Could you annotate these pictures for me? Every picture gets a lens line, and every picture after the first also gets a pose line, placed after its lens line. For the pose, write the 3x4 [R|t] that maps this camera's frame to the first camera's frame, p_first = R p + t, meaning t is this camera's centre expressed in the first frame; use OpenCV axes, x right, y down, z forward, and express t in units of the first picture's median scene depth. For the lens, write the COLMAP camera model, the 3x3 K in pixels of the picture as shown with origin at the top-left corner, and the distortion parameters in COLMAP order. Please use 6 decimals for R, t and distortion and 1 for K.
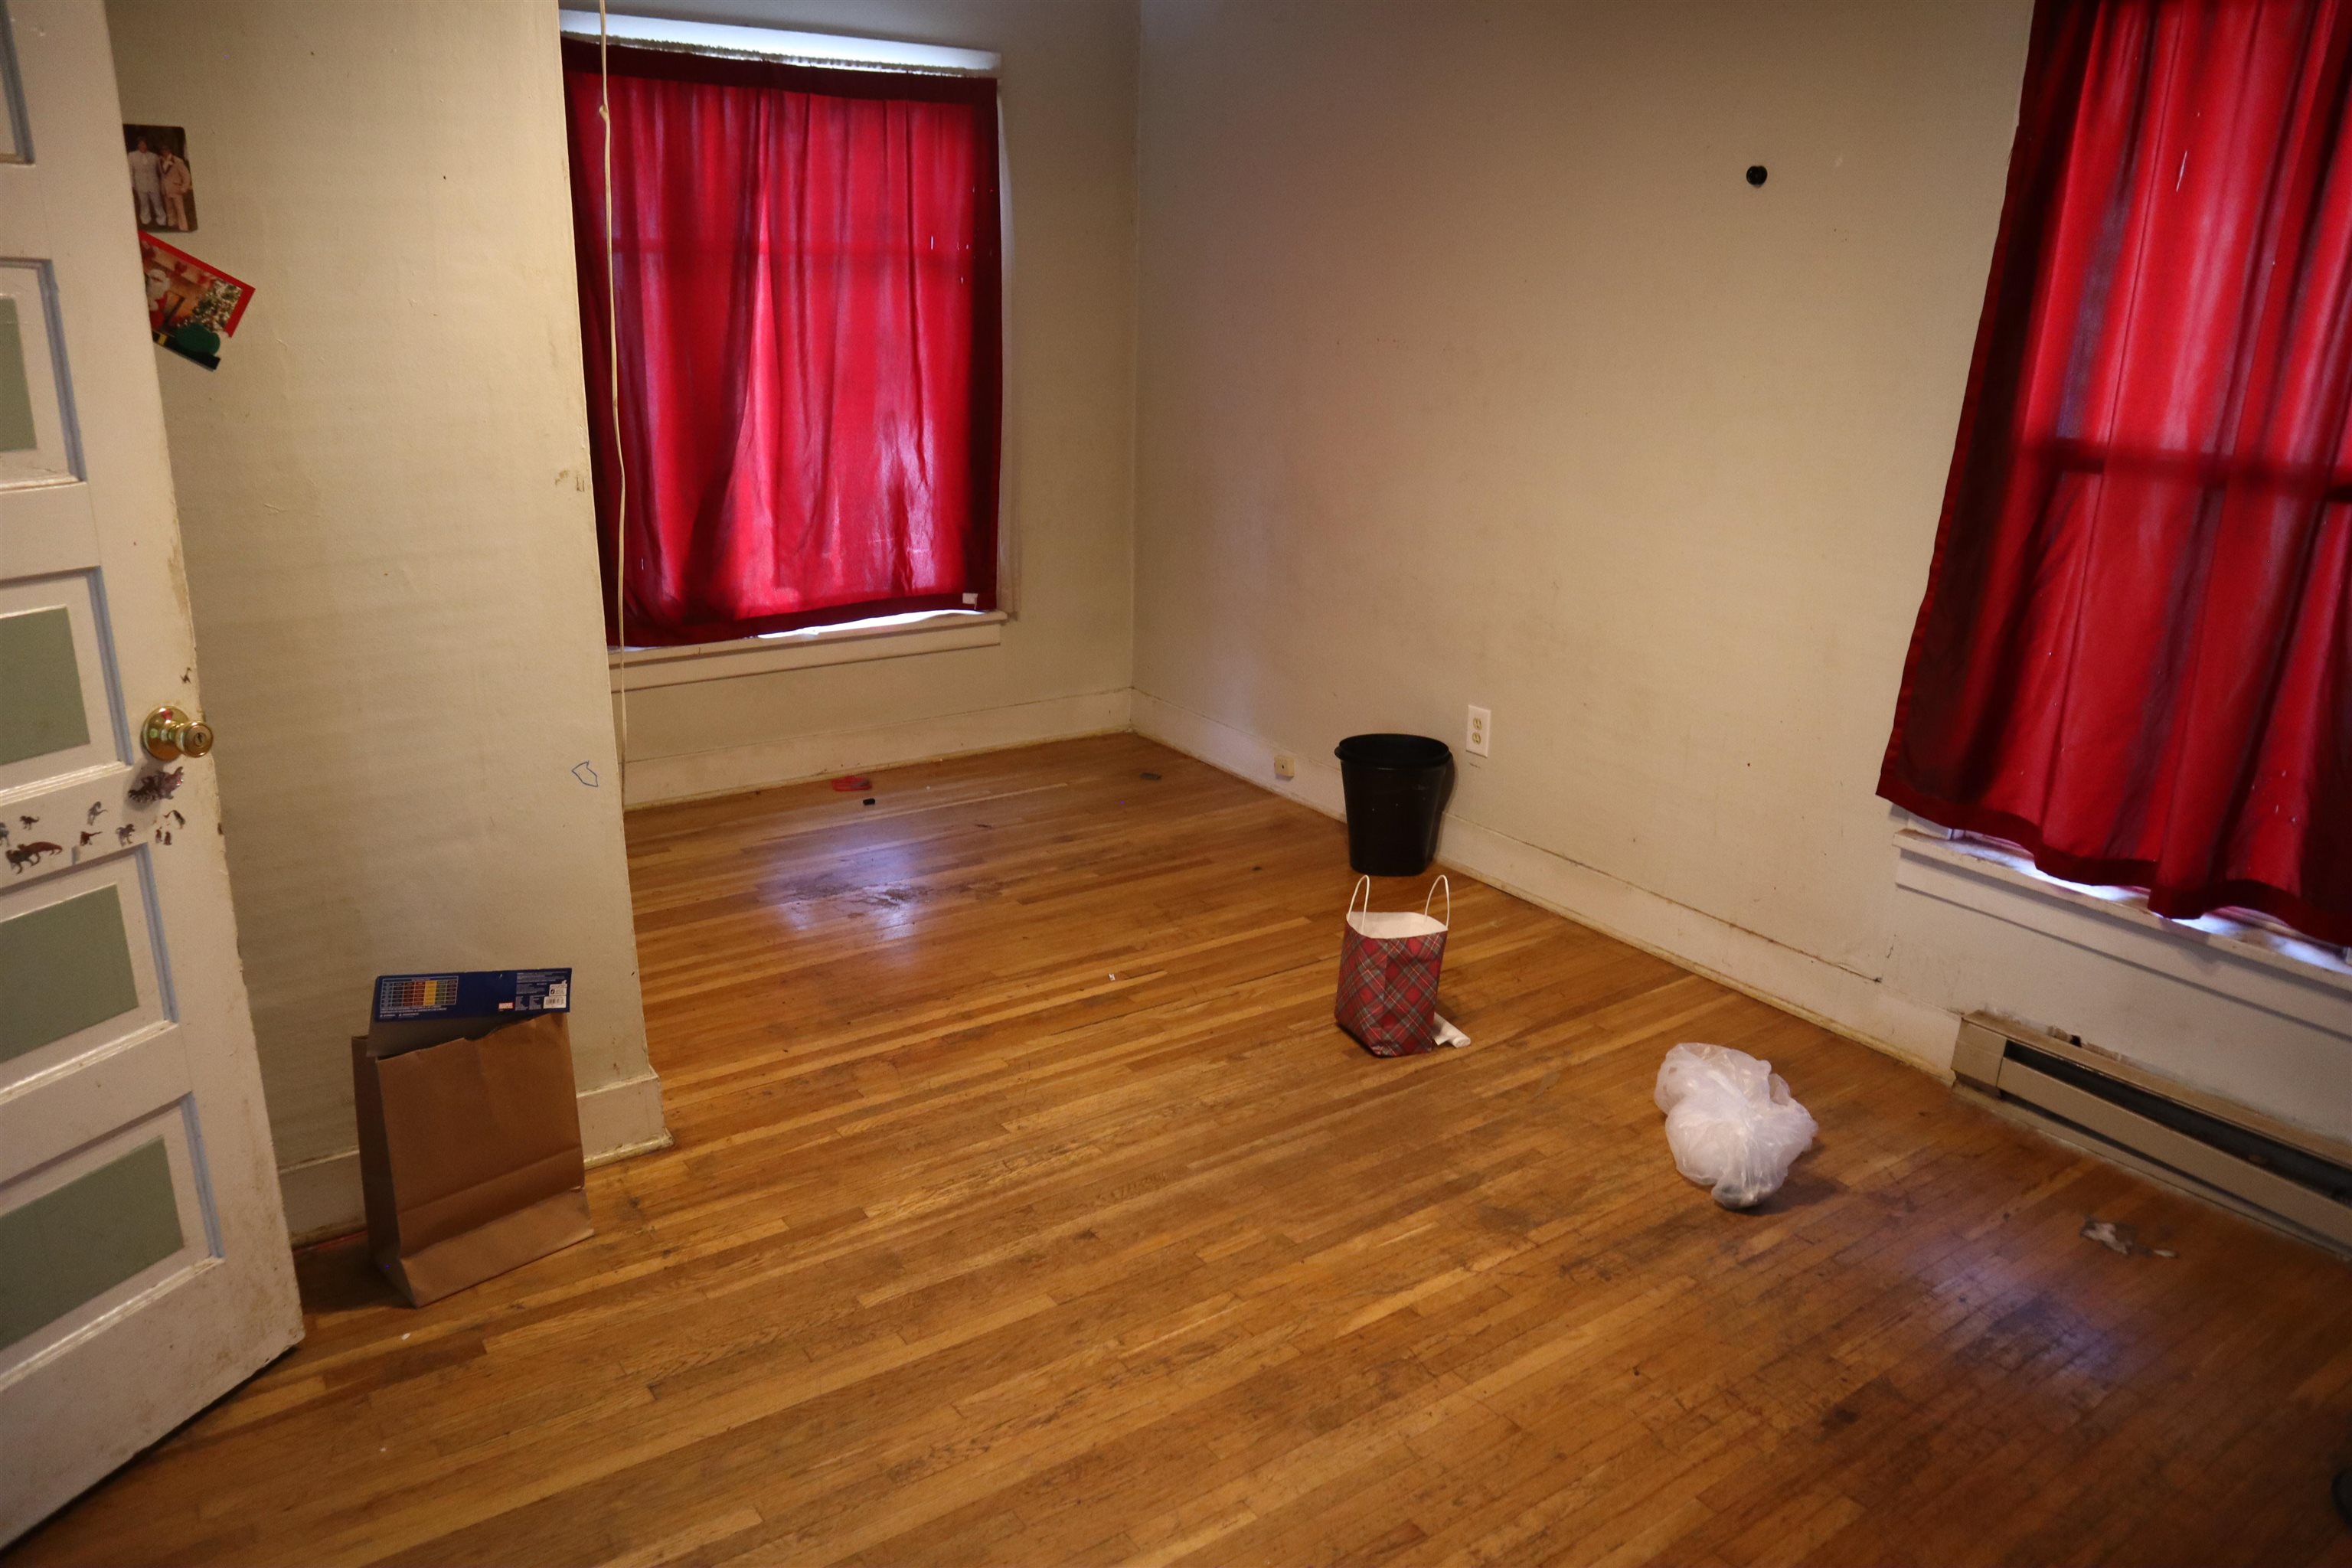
lens RADIAL K [[1625.8, 0, 1183.2], [0, 1625.8, 772.3], [0, 0, 1]] dist [-0.125526, 0.074715]
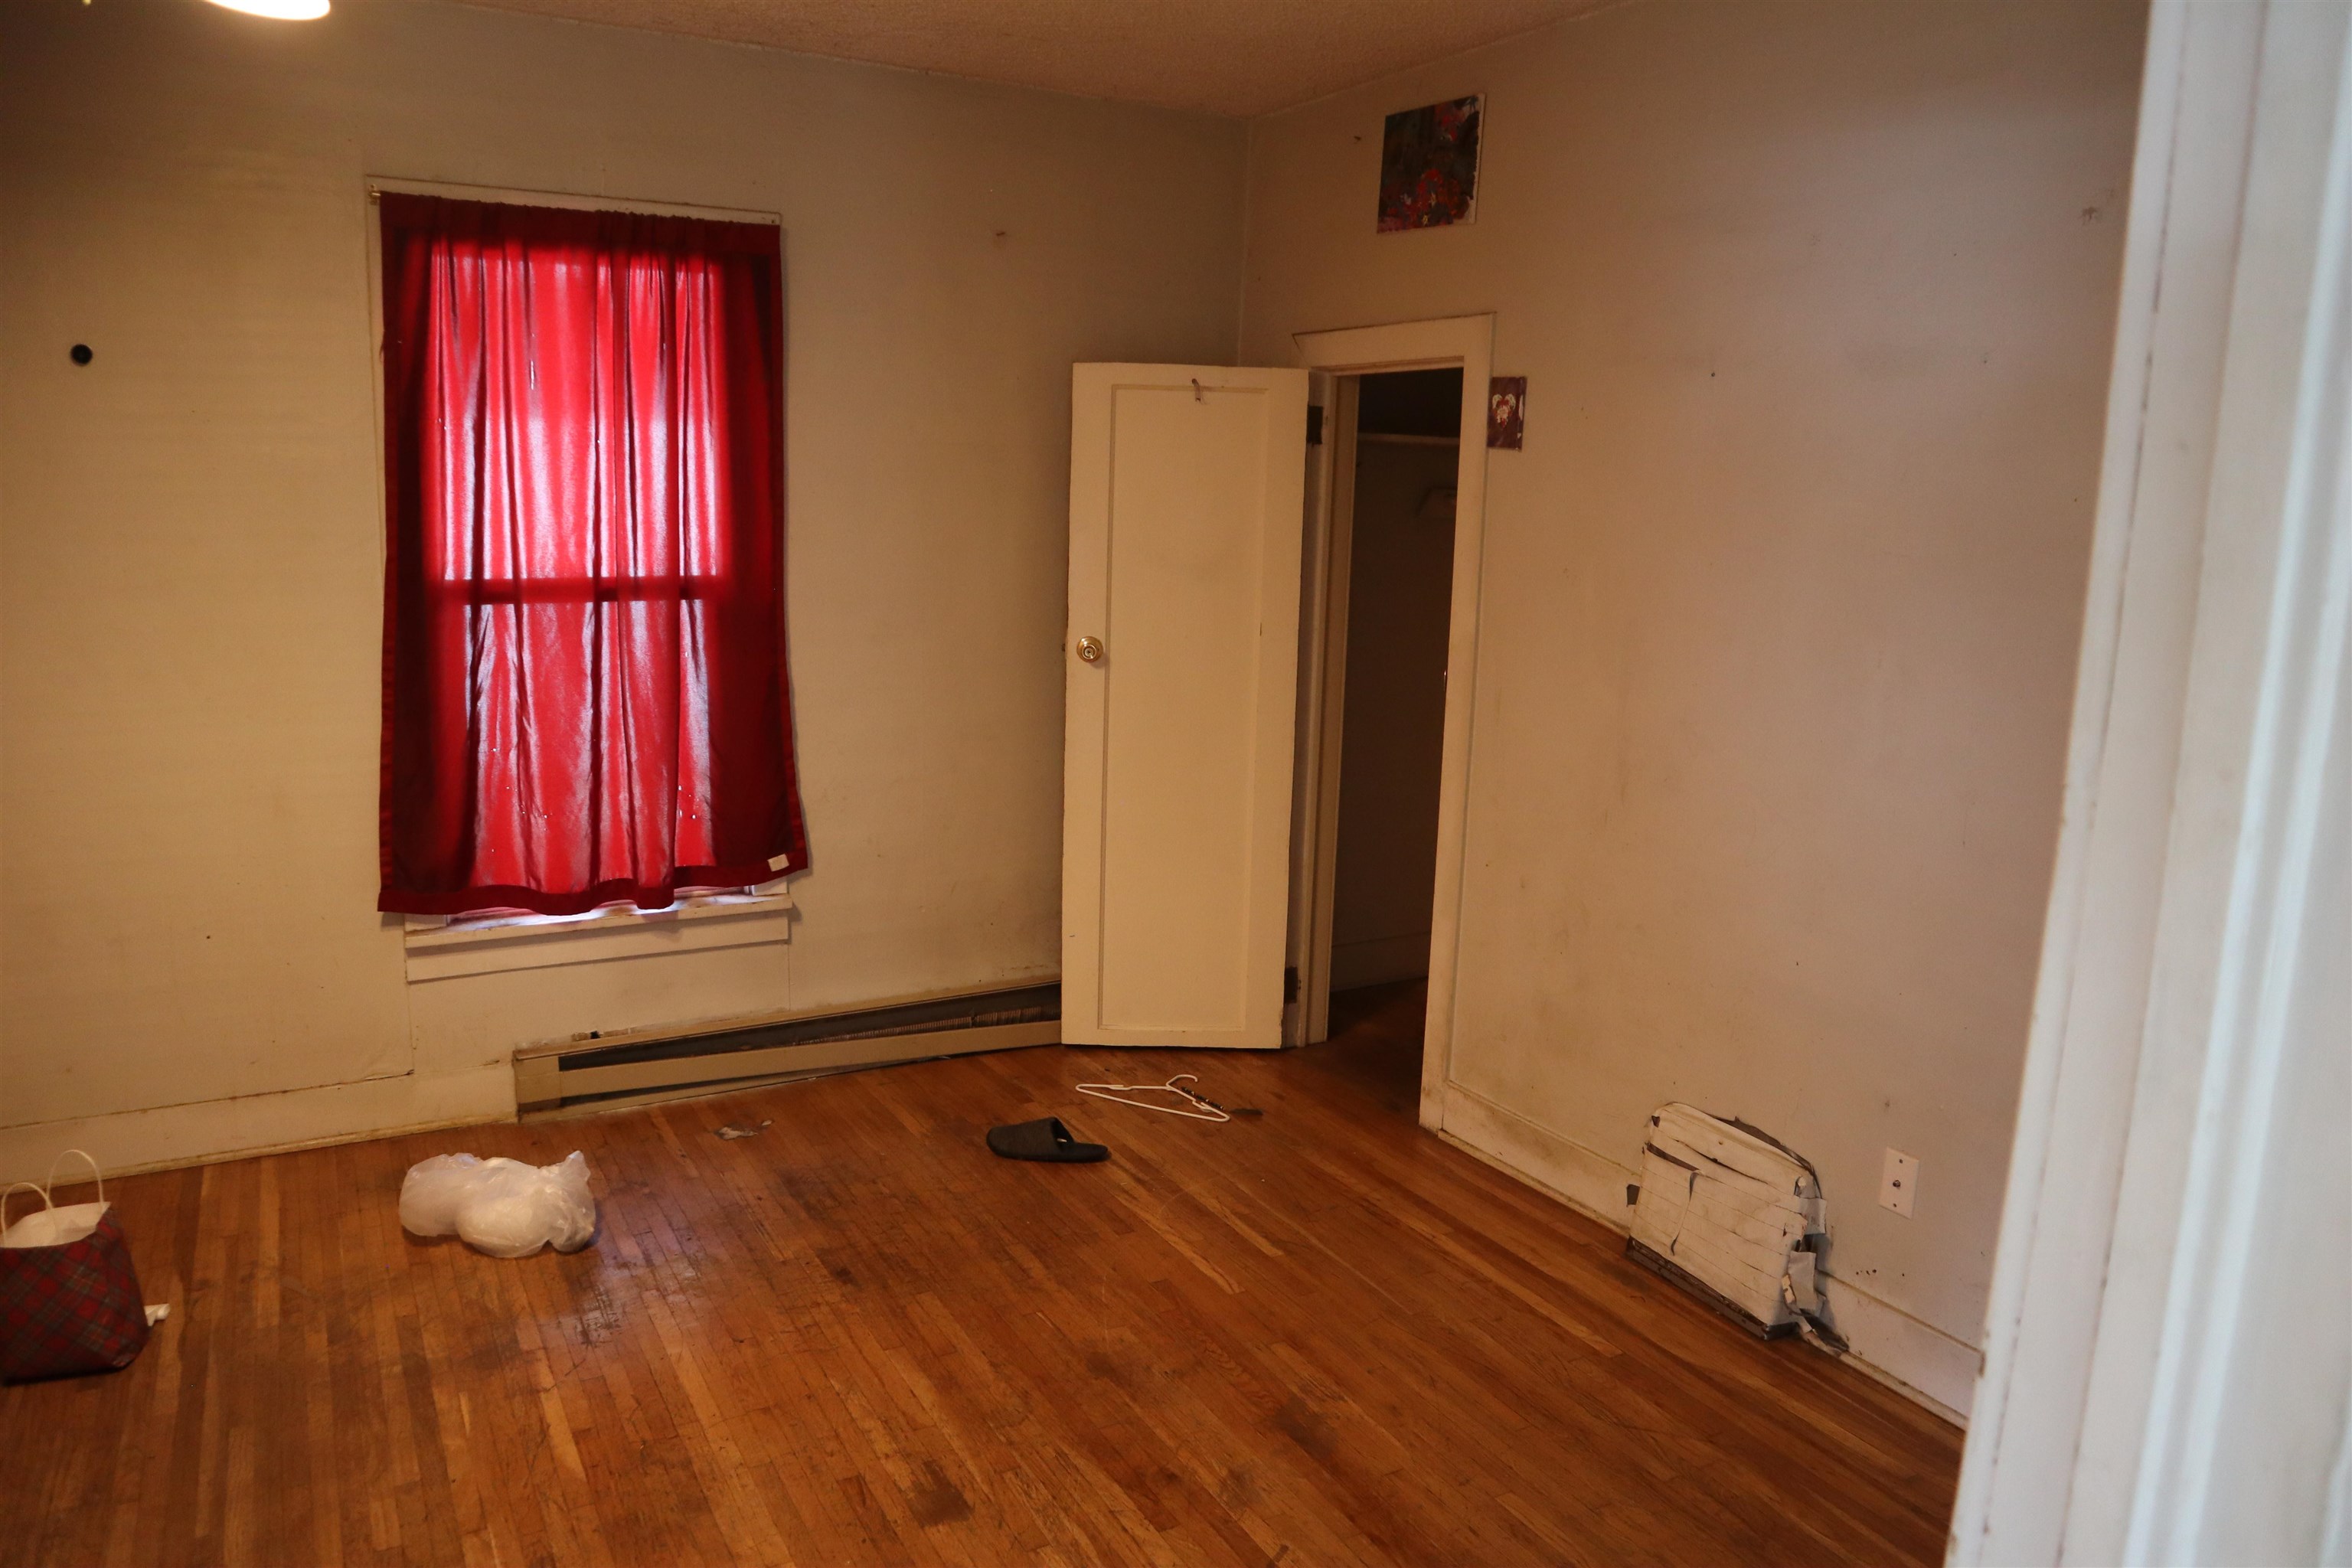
lens RADIAL K [[1625.8, 0, 1191.3], [0, 1625.8, 785.5], [0, 0, 1]] dist [-0.125526, 0.074715]
pose [[0.098694, -0.201675, 0.974467, -0.605964], [0.273517, 0.947030, 0.168295, -0.106848], [-0.956791, 0.249923, 0.148627, 0.289990]]
